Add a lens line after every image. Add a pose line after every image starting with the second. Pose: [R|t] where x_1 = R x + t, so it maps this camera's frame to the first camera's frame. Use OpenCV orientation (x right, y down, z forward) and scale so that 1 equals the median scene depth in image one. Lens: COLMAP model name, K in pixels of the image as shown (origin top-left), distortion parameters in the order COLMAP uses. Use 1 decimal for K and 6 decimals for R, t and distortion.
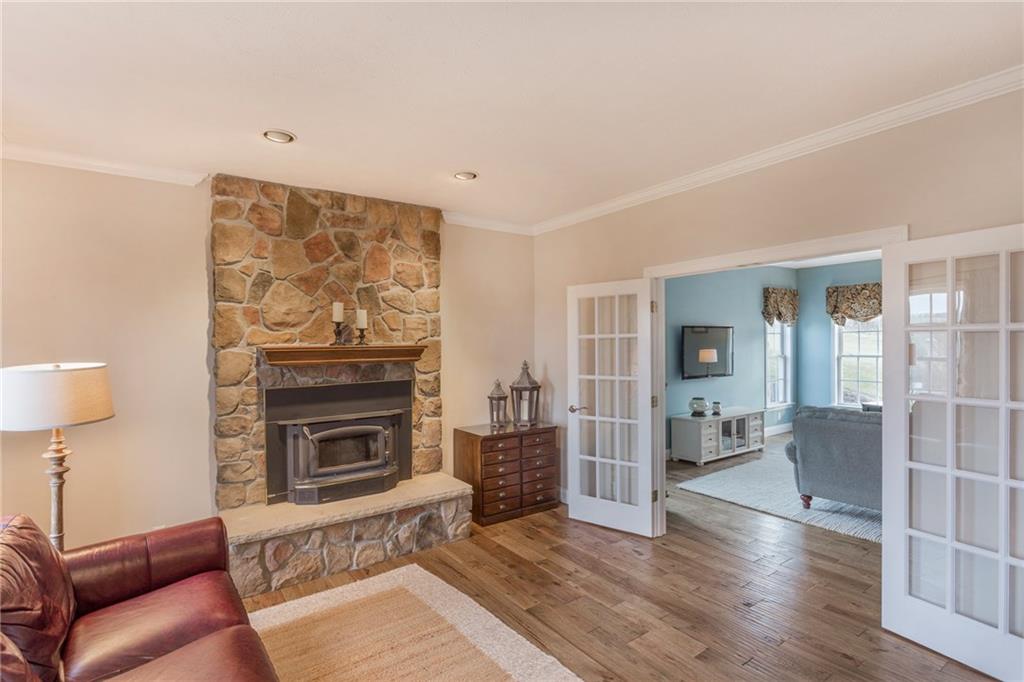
lens RADIAL K [[526.1, 0, 482.0], [0, 526.1, 377.0], [0, 0, 1]] dist [0.001971, 0.003250]
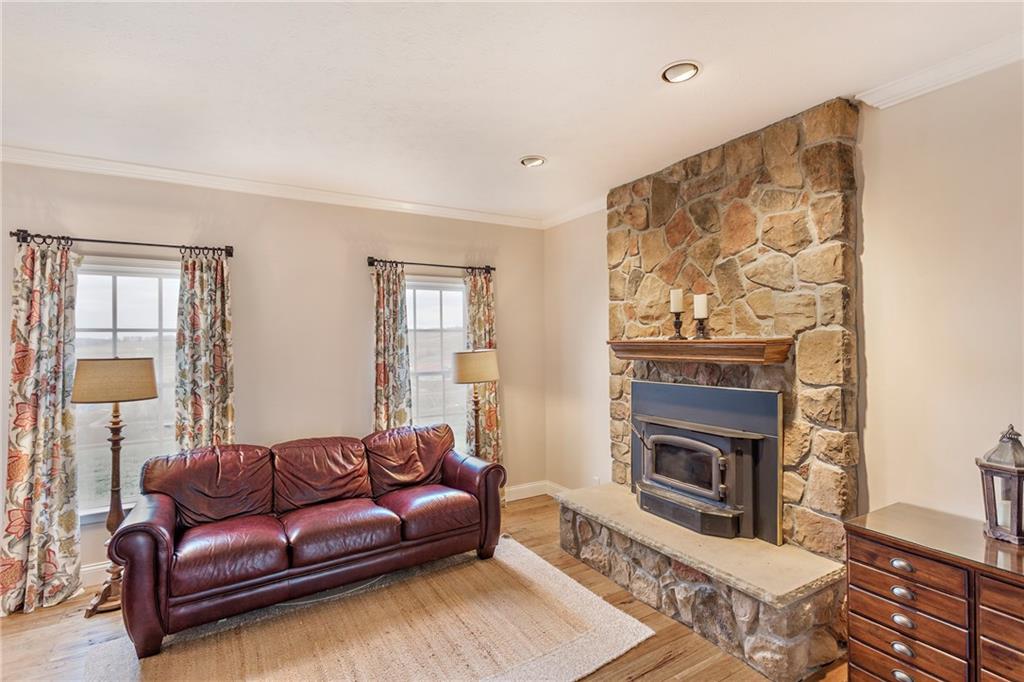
lens RADIAL K [[489.1, 0, 535.7], [0, 489.1, 359.8], [0, 0, 1]] dist [0.000011, 0.000032]
pose [[-0.053896, 0.052562, -0.997162, 0.517985], [-0.055097, 0.996936, 0.055529, -0.056800], [0.997025, 0.057934, -0.050835, 0.789580]]
